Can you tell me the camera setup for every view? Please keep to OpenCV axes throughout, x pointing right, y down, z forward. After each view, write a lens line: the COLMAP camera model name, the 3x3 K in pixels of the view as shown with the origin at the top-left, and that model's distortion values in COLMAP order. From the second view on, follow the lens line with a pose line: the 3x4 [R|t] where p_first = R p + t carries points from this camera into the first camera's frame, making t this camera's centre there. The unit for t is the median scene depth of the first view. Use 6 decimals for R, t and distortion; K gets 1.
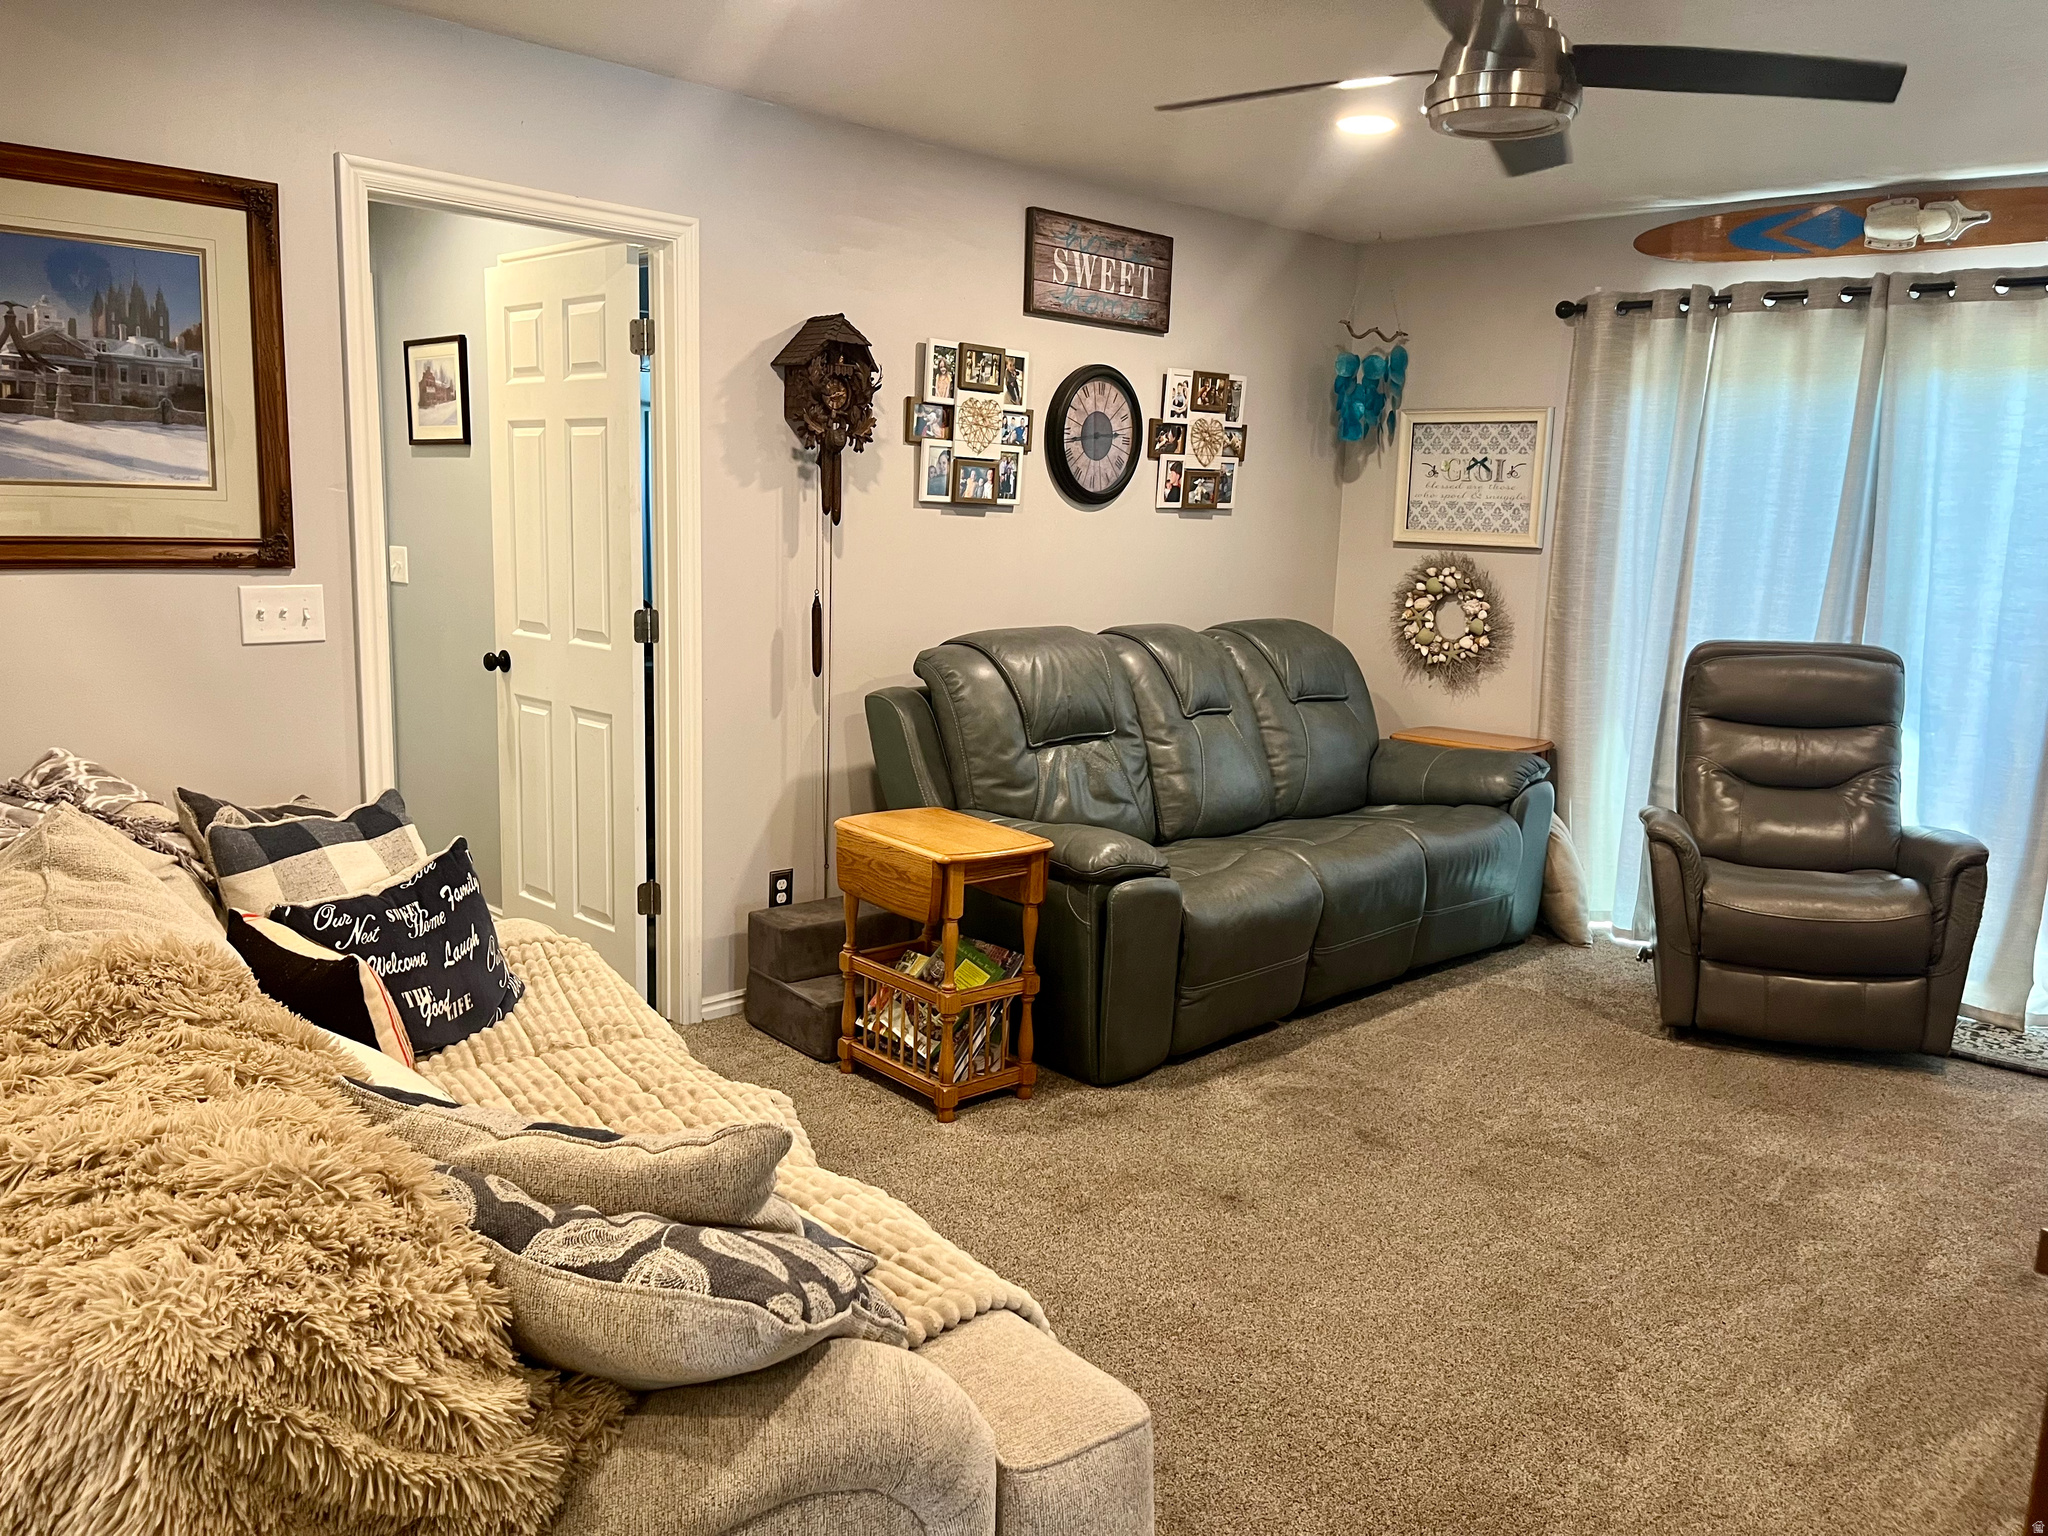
lens RADIAL K [[1558.2, 0, 1016.0], [0, 1558.2, 783.6], [0, 0, 1]] dist [0.081065, -0.108406]
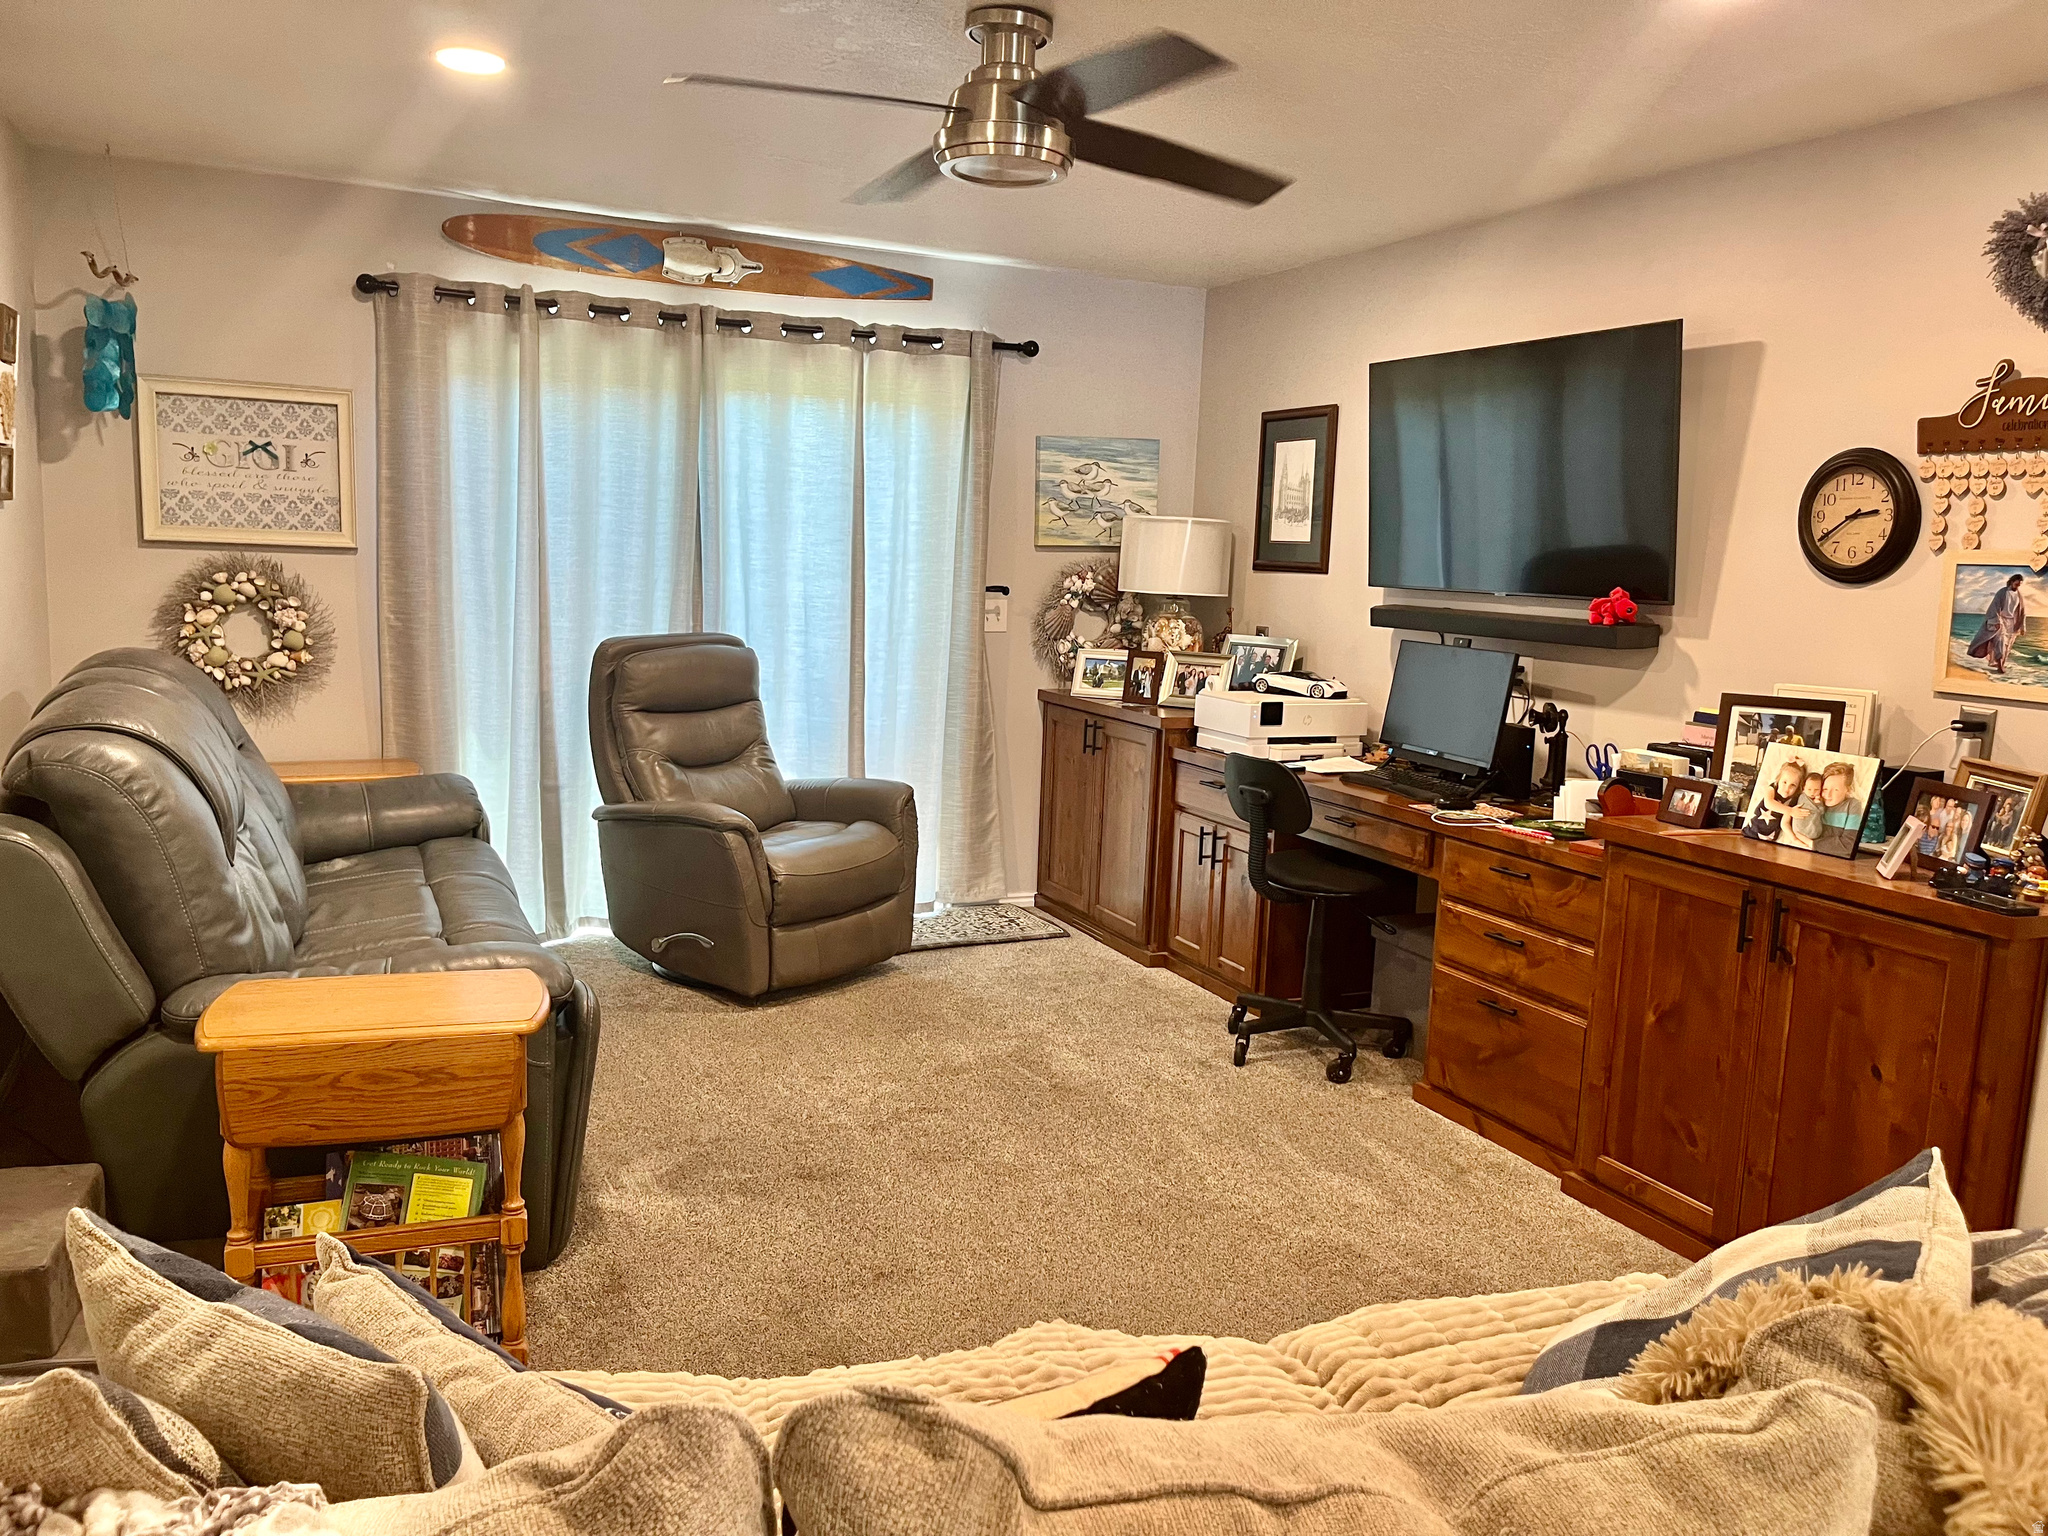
lens RADIAL K [[1558.2, 0, 1016.0], [0, 1558.2, 783.6], [0, 0, 1]] dist [0.081065, -0.108406]
pose [[0.354506, -0.159582, 0.921335, -0.405581], [0.140555, 0.983228, 0.116221, -0.074172], [-0.924429, 0.088297, 0.370991, 0.354509]]
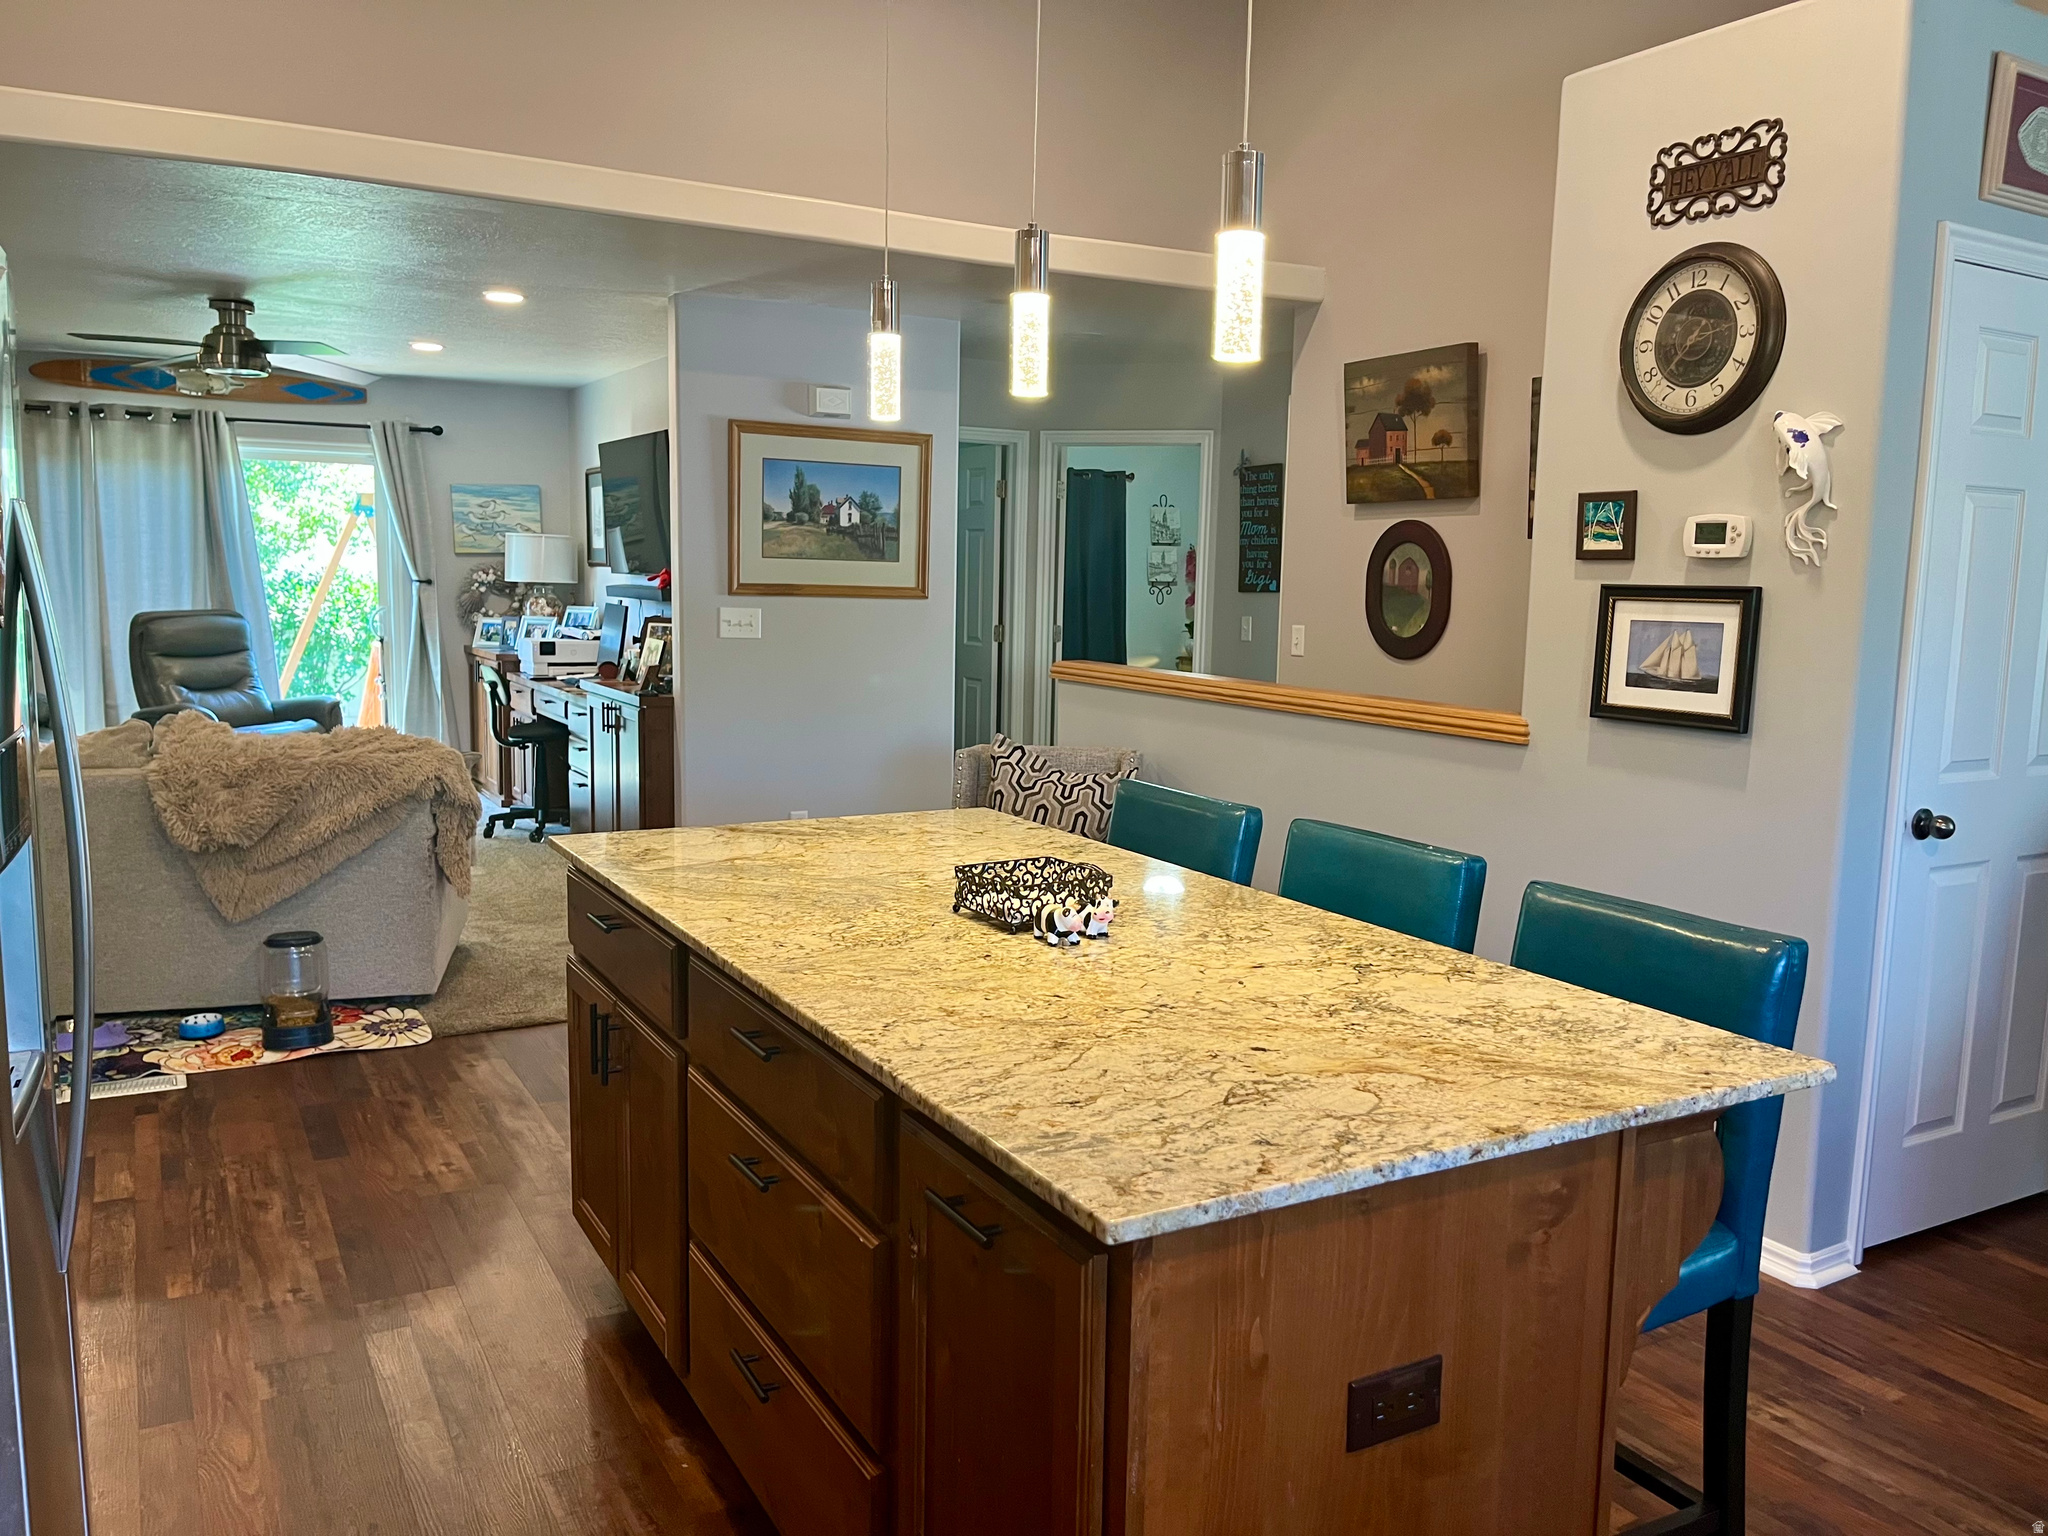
lens RADIAL K [[1558.2, 0, 1016.0], [0, 1558.2, 783.6], [0, 0, 1]] dist [0.081065, -0.108406]
pose [[0.272549, -0.158112, 0.949061, -0.900270], [0.160070, 0.980109, 0.117316, 0.039475], [-0.948733, 0.119942, 0.292437, -0.355105]]
